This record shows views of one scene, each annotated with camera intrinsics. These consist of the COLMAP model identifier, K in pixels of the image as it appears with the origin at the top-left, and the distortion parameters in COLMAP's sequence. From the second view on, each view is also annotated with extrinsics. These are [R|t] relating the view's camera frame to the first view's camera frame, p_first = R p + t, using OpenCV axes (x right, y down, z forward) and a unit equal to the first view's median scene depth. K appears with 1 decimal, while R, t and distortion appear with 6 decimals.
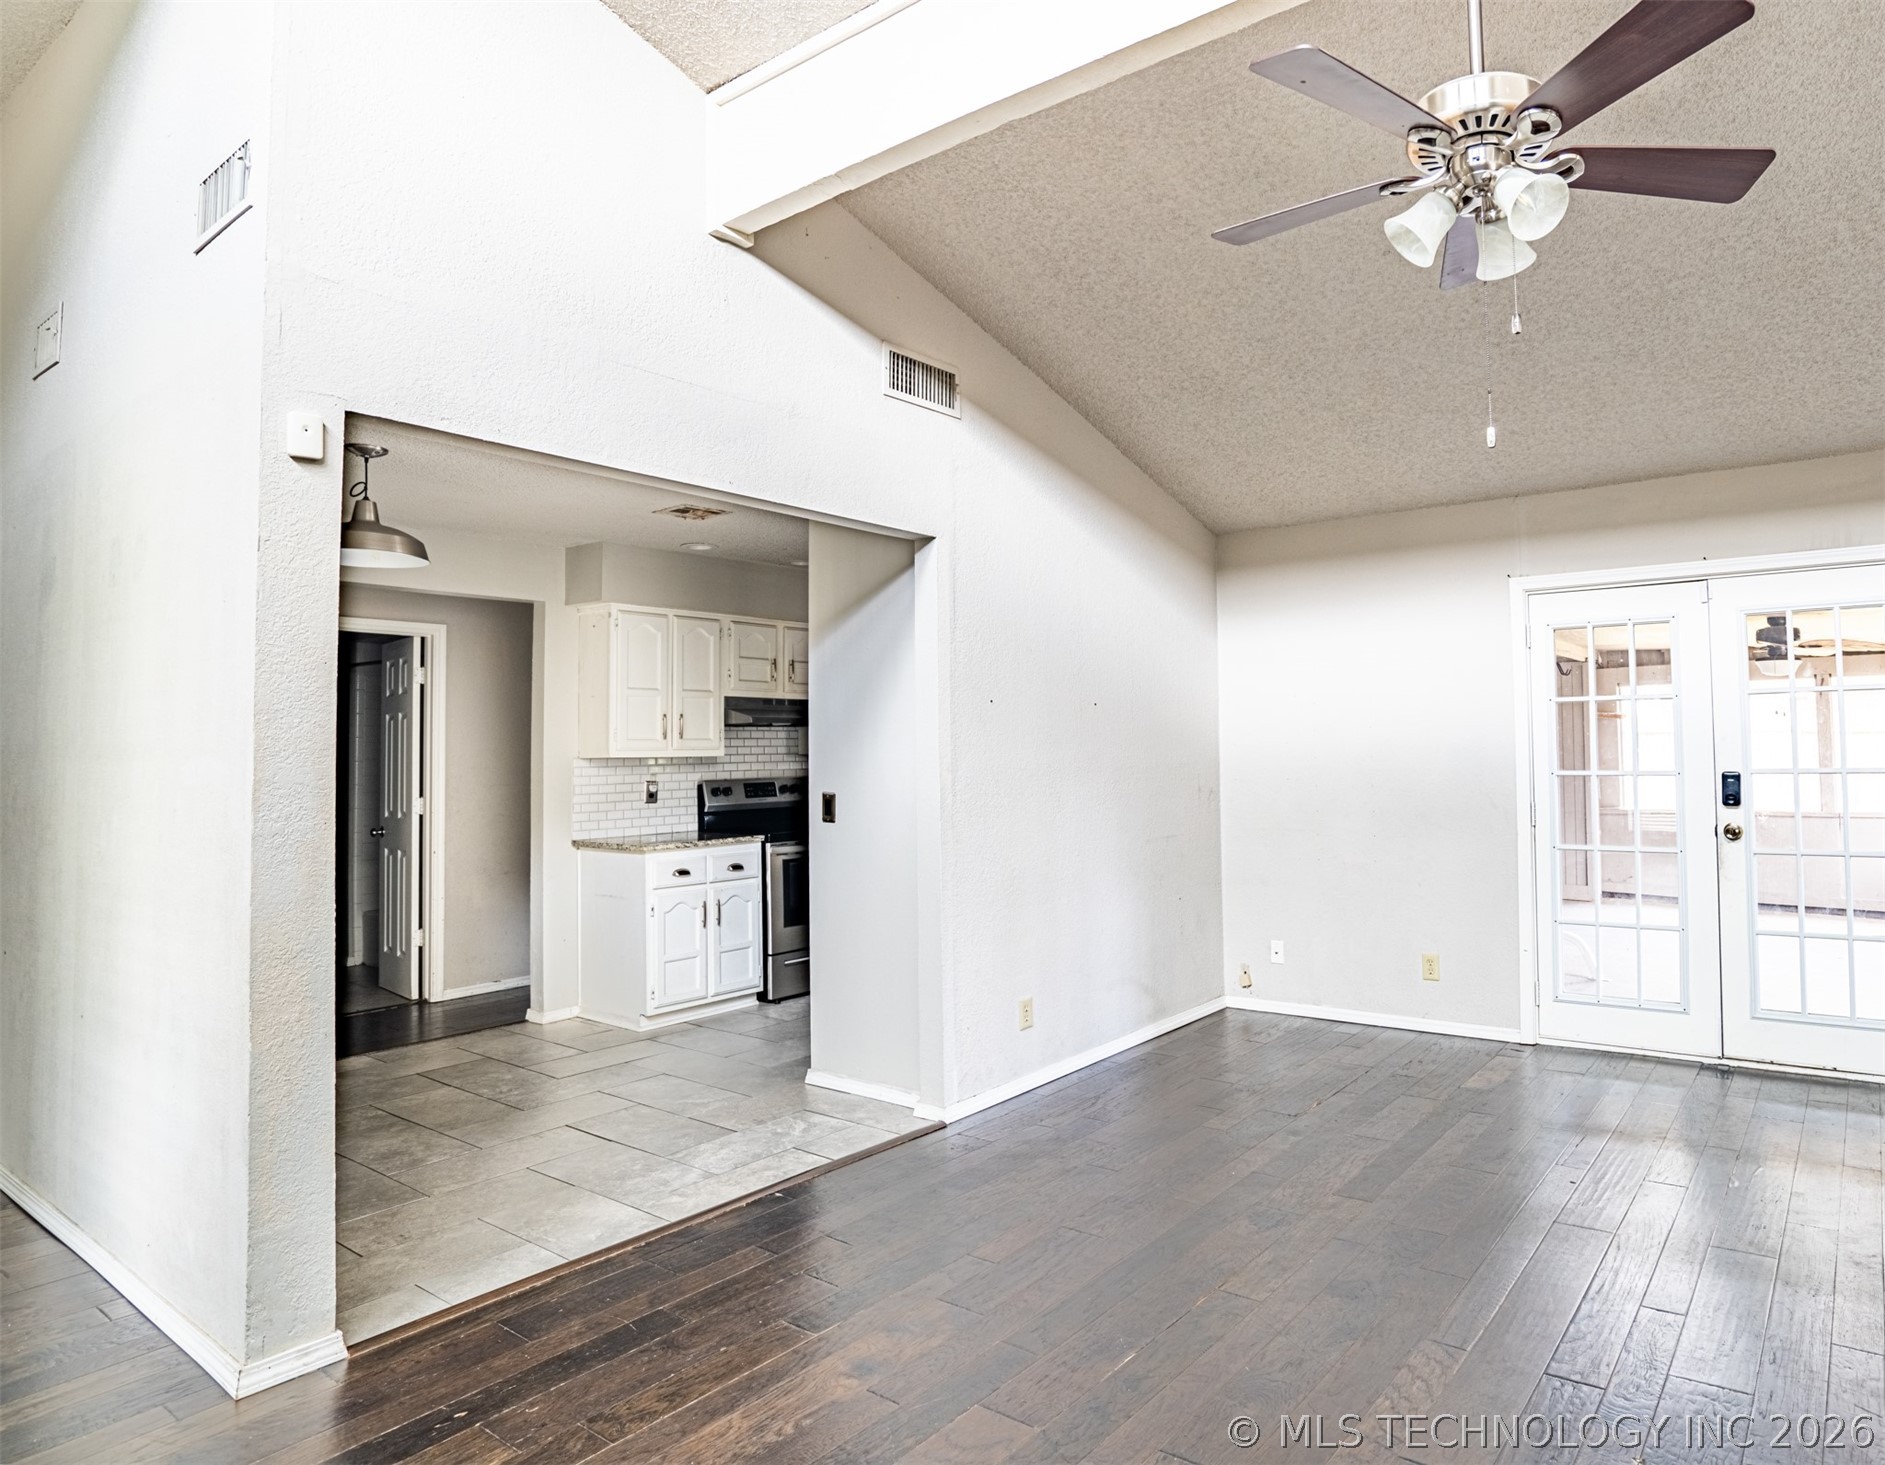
lens RADIAL K [[1125.8, 0, 1138.0], [0, 1125.8, 696.8], [0, 0, 1]] dist [-0.074904, 0.038979]
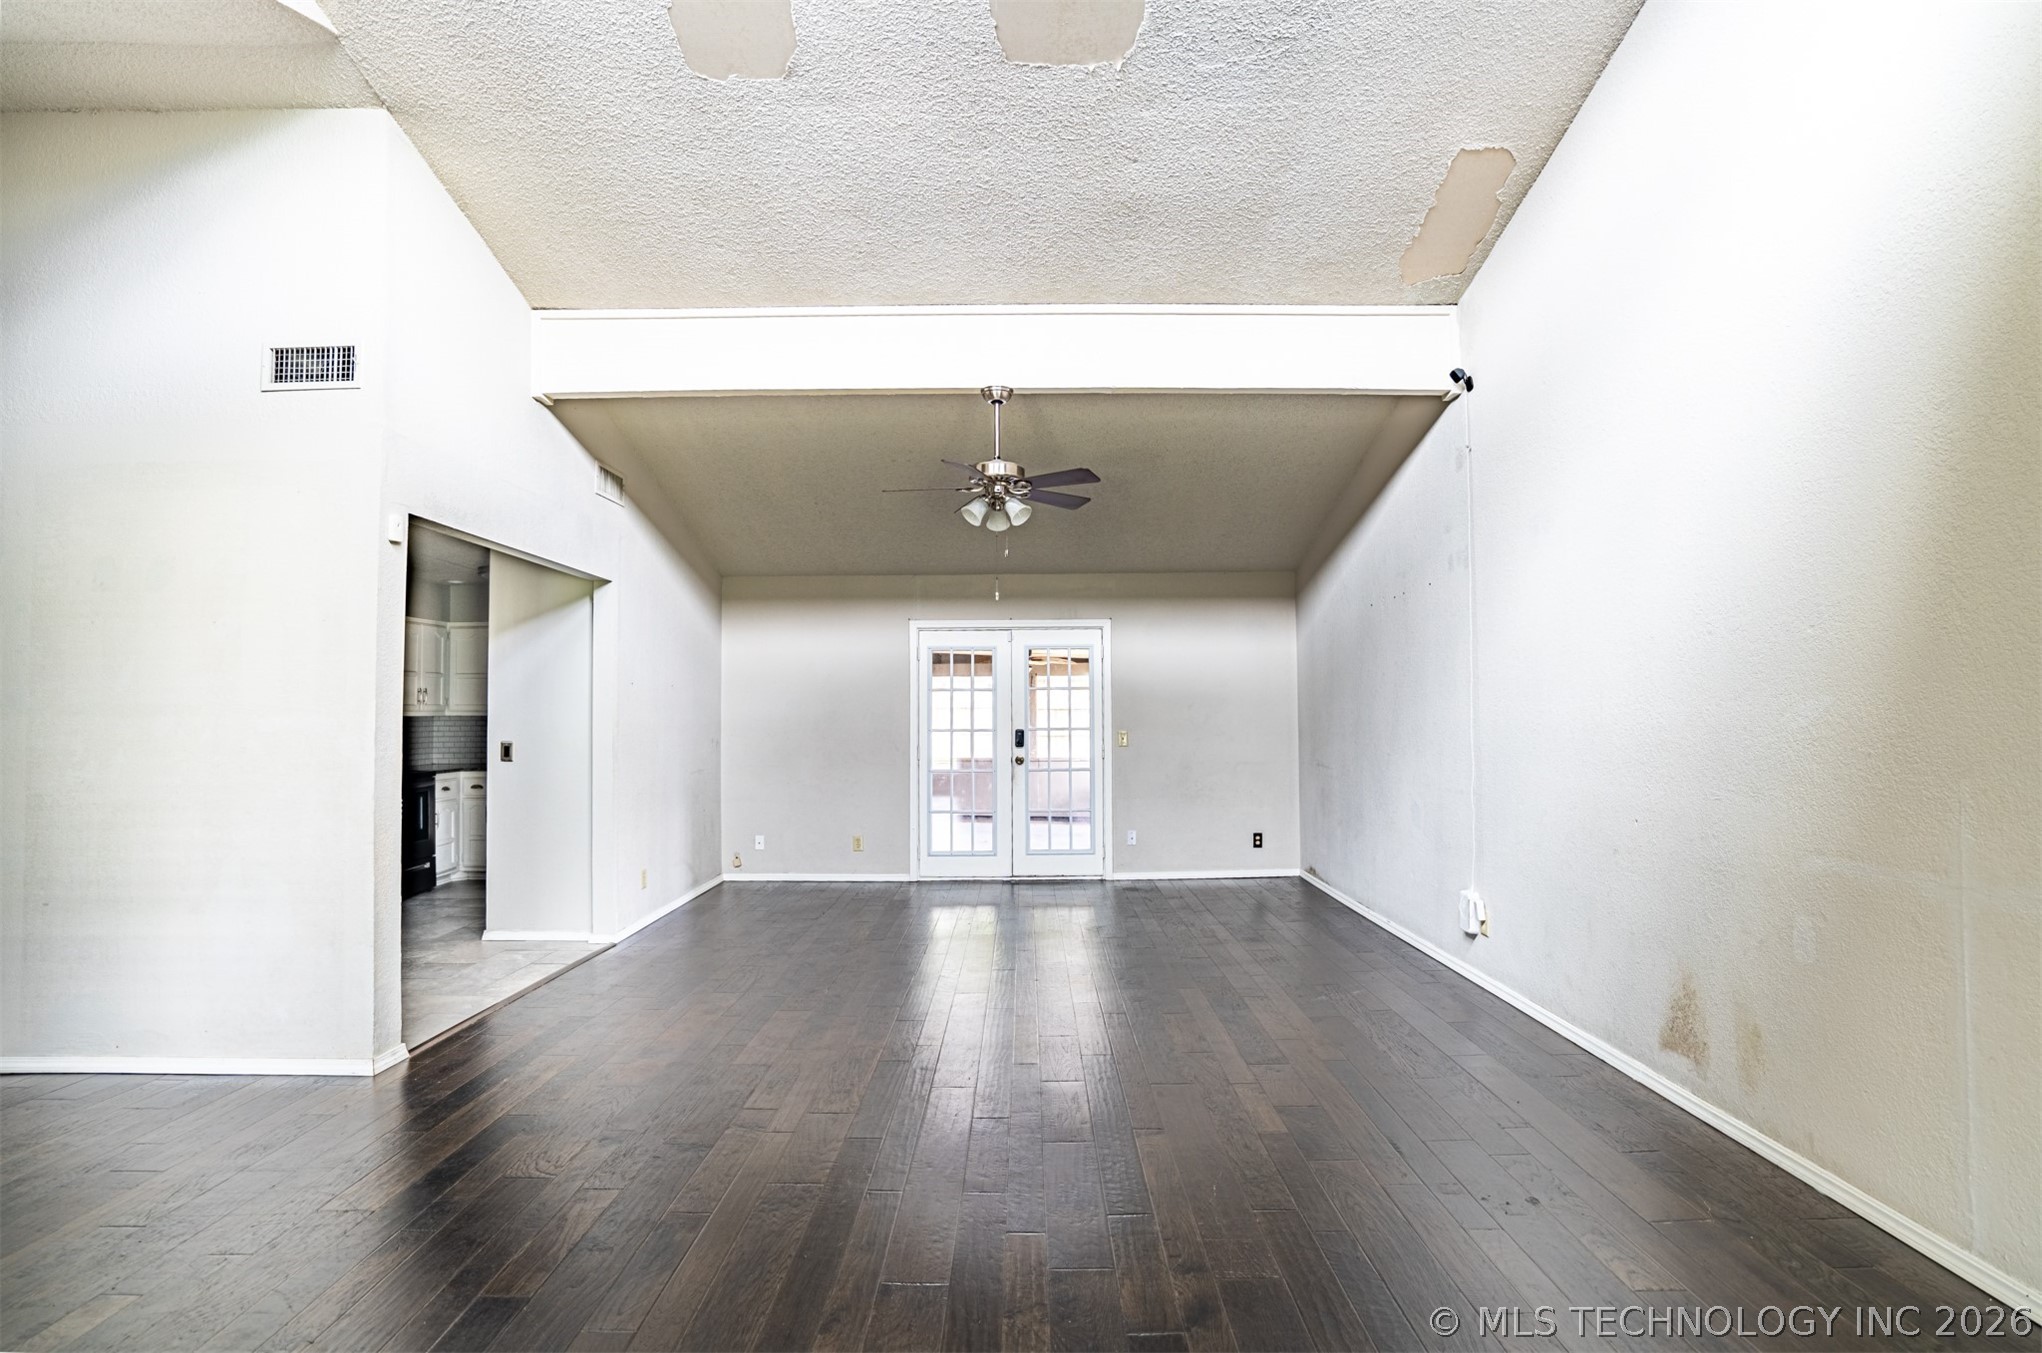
lens RADIAL K [[979.4, 0, 1023.8], [0, 979.4, 680.6], [0, 0, 1]] dist [-0.068061, 0.033391]
pose [[0.833261, 0.027964, 0.552172, -0.389303], [-0.032435, 0.999472, -0.001670, -0.014461], [-0.551928, -0.016518, 0.833728, -0.417013]]
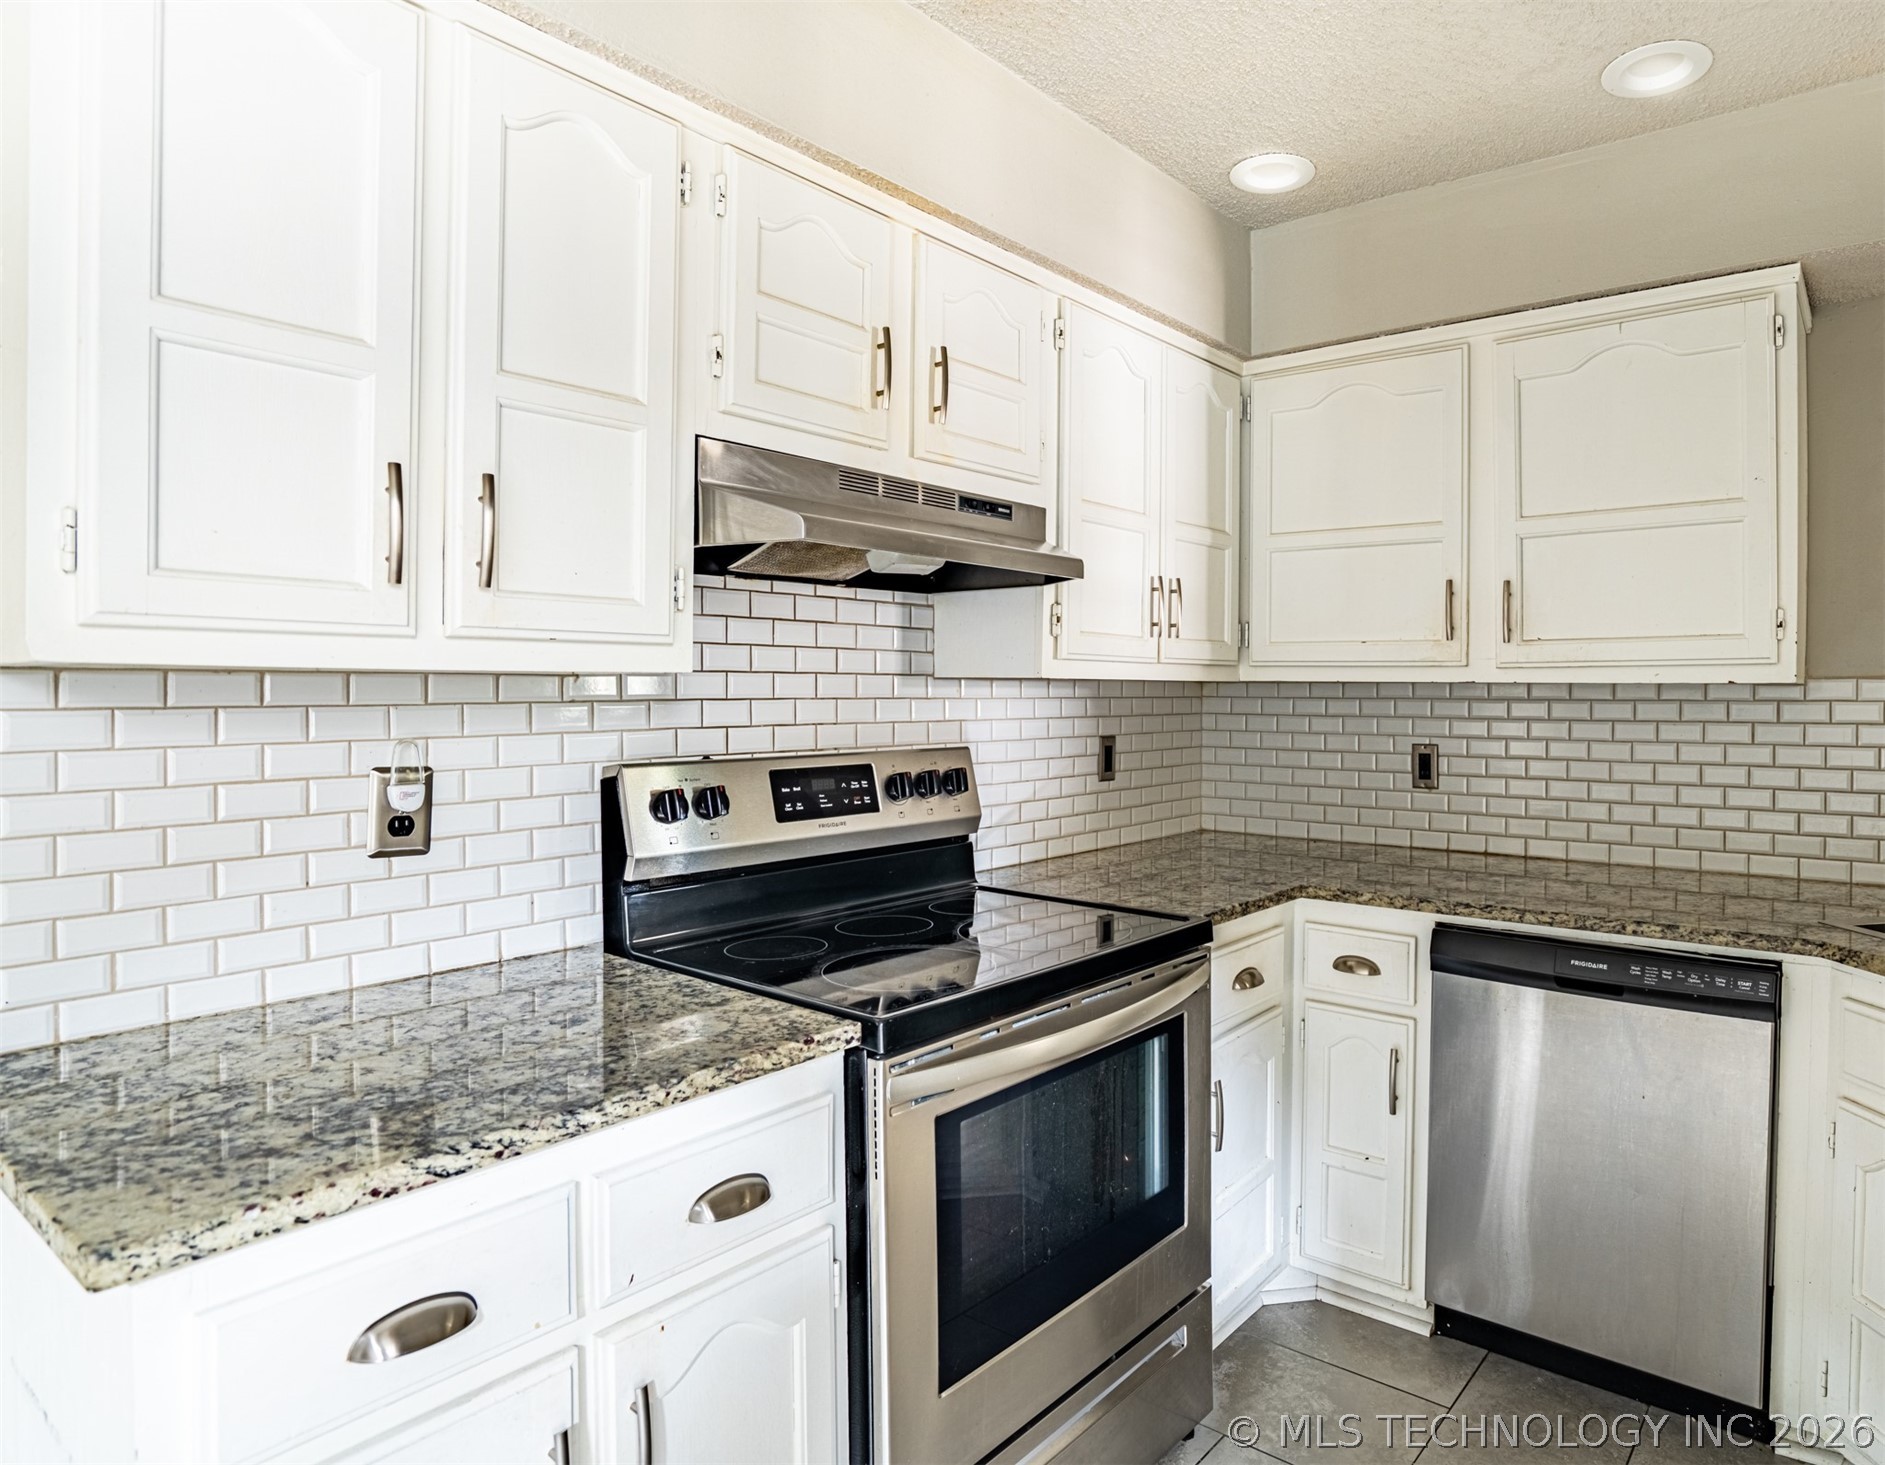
lens RADIAL K [[1125.8, 0, 1138.0], [0, 1125.8, 696.8], [0, 0, 1]] dist [-0.074904, 0.038979]
pose [[0.999456, 0.019931, -0.026293, -0.341349], [-0.018516, 0.998423, 0.053005, 0.056069], [0.027308, -0.052489, 0.998248, 0.971319]]
